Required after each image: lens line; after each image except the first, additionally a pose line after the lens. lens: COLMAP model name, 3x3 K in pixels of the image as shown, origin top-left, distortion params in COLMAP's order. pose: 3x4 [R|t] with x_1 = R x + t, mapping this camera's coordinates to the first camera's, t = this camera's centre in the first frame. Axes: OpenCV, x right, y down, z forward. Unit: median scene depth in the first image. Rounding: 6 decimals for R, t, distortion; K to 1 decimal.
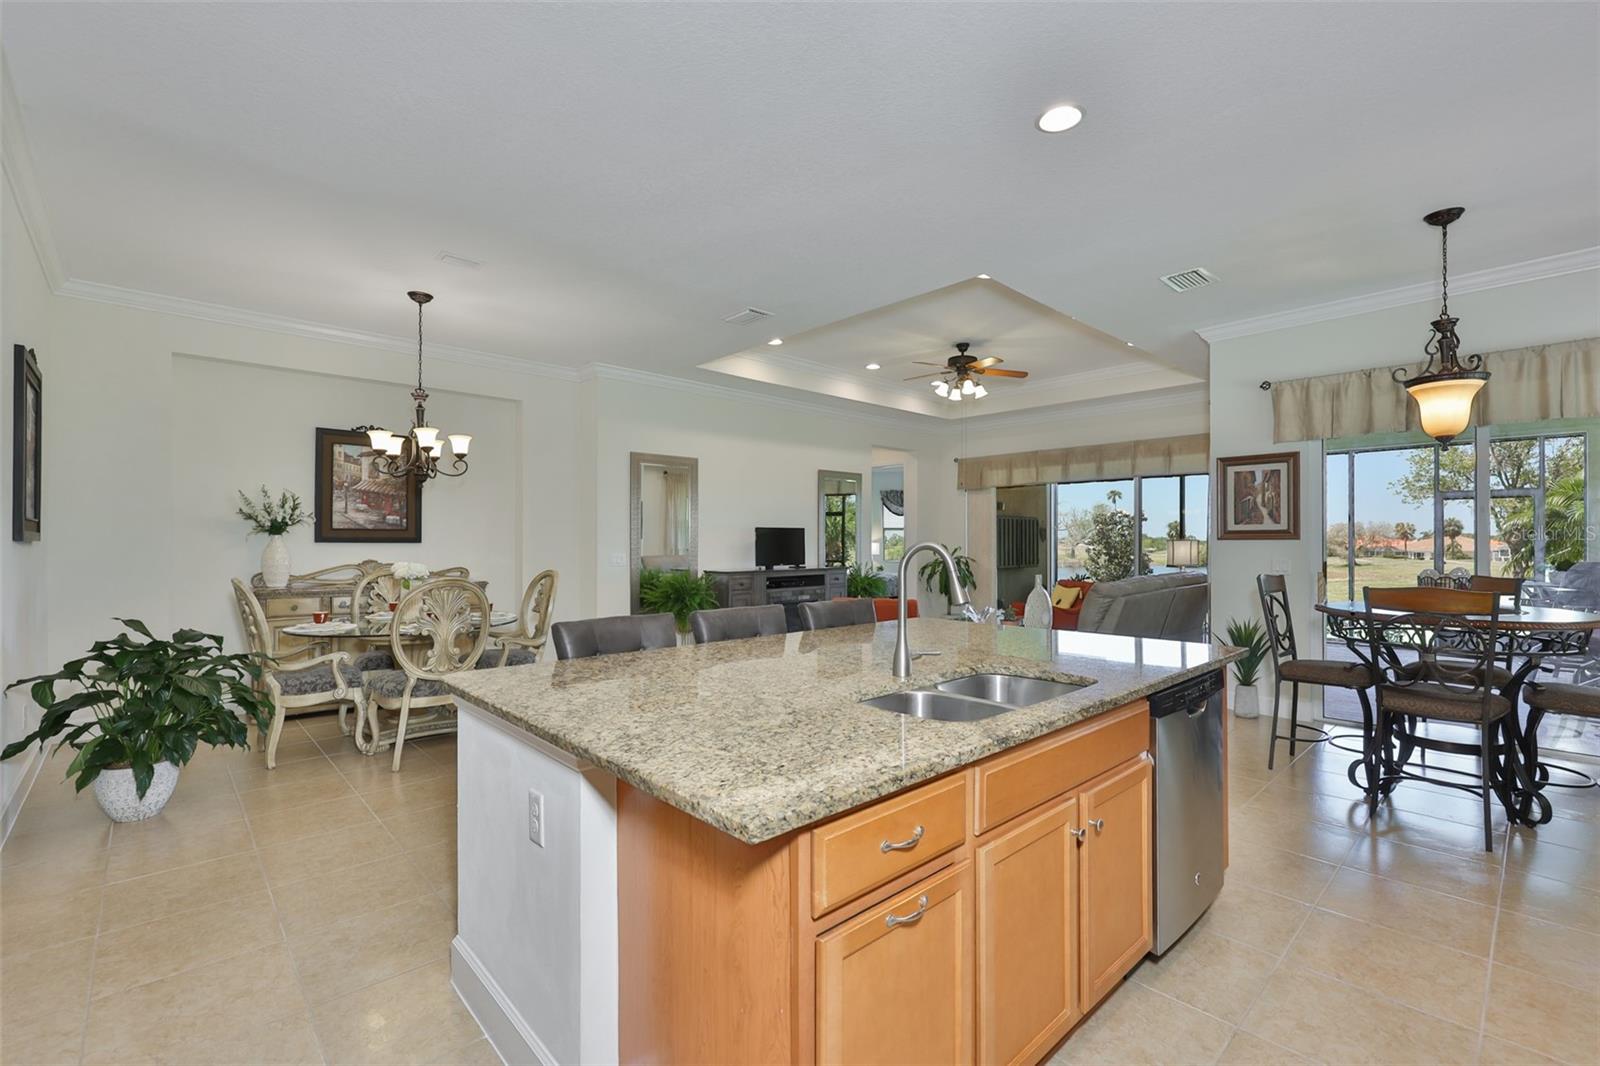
lens RADIAL K [[687.3, 0, 818.5], [0, 687.3, 537.0], [0, 0, 1]] dist [-0.000987, -0.000069]
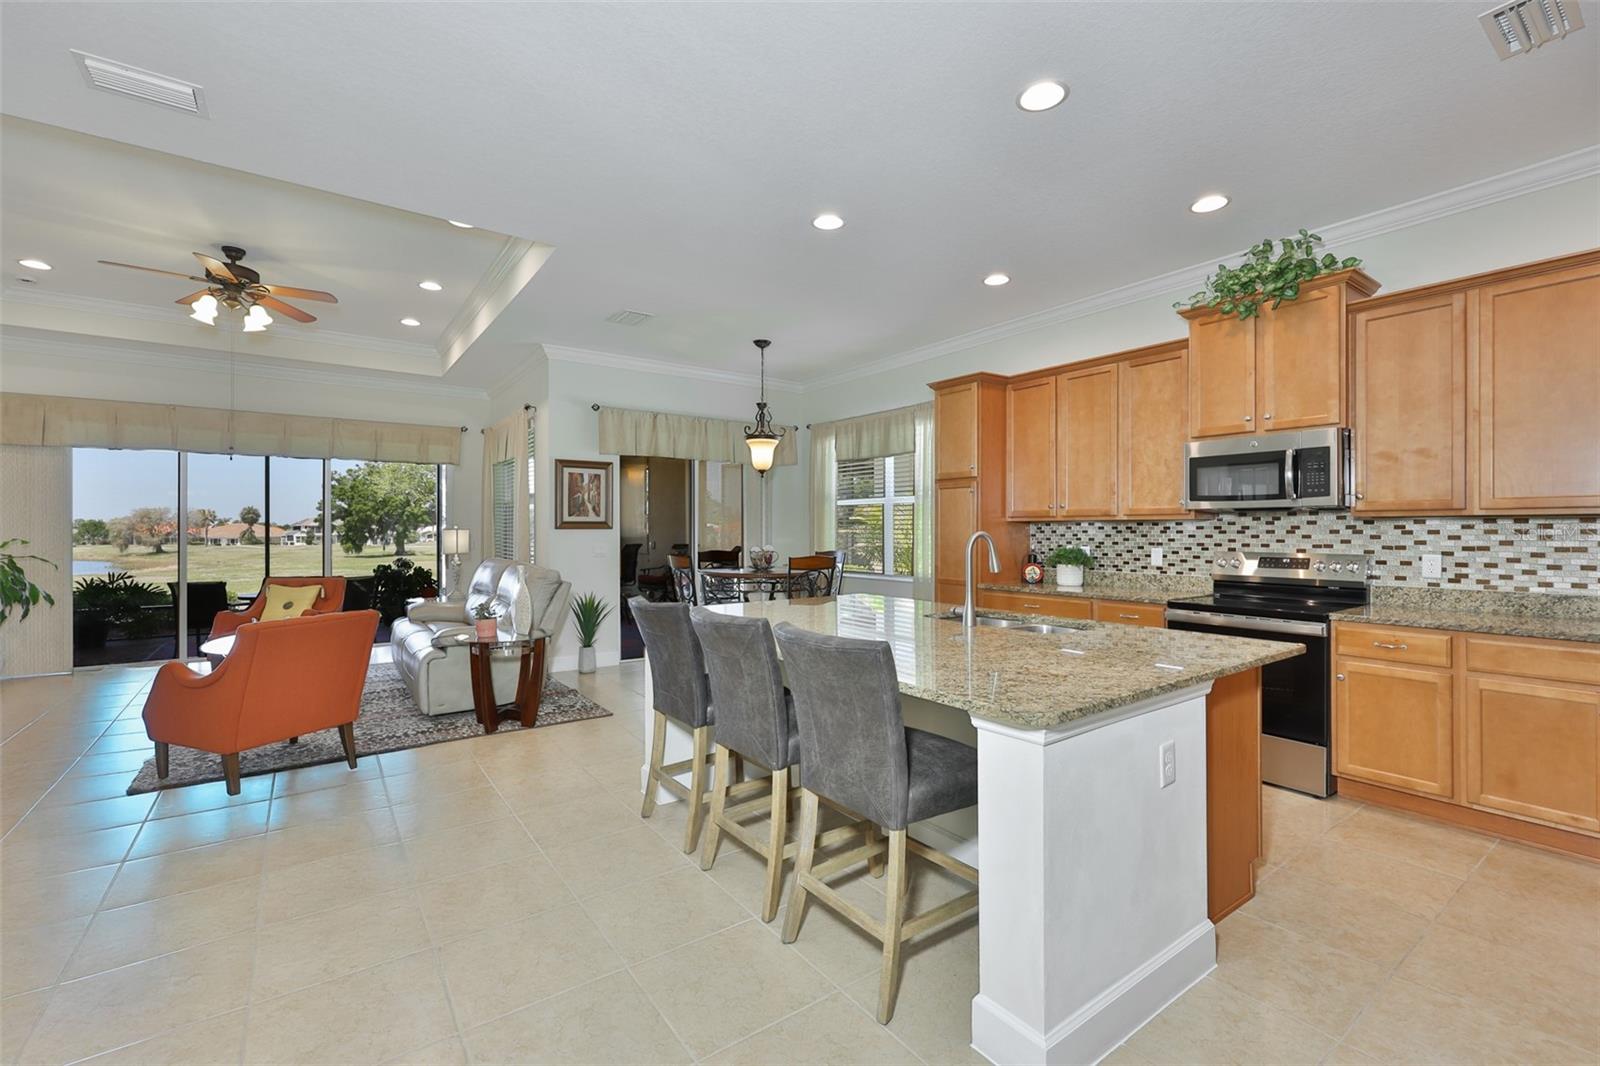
lens RADIAL K [[687.3, 0, 791.9], [0, 687.3, 529.6], [0, 0, 1]] dist [-0.000987, -0.000069]
pose [[0.159409, -0.001444, 0.987212, -0.507247], [-0.007778, 0.999966, 0.002718, -0.001143], [-0.987182, -0.008112, 0.159393, 0.409083]]
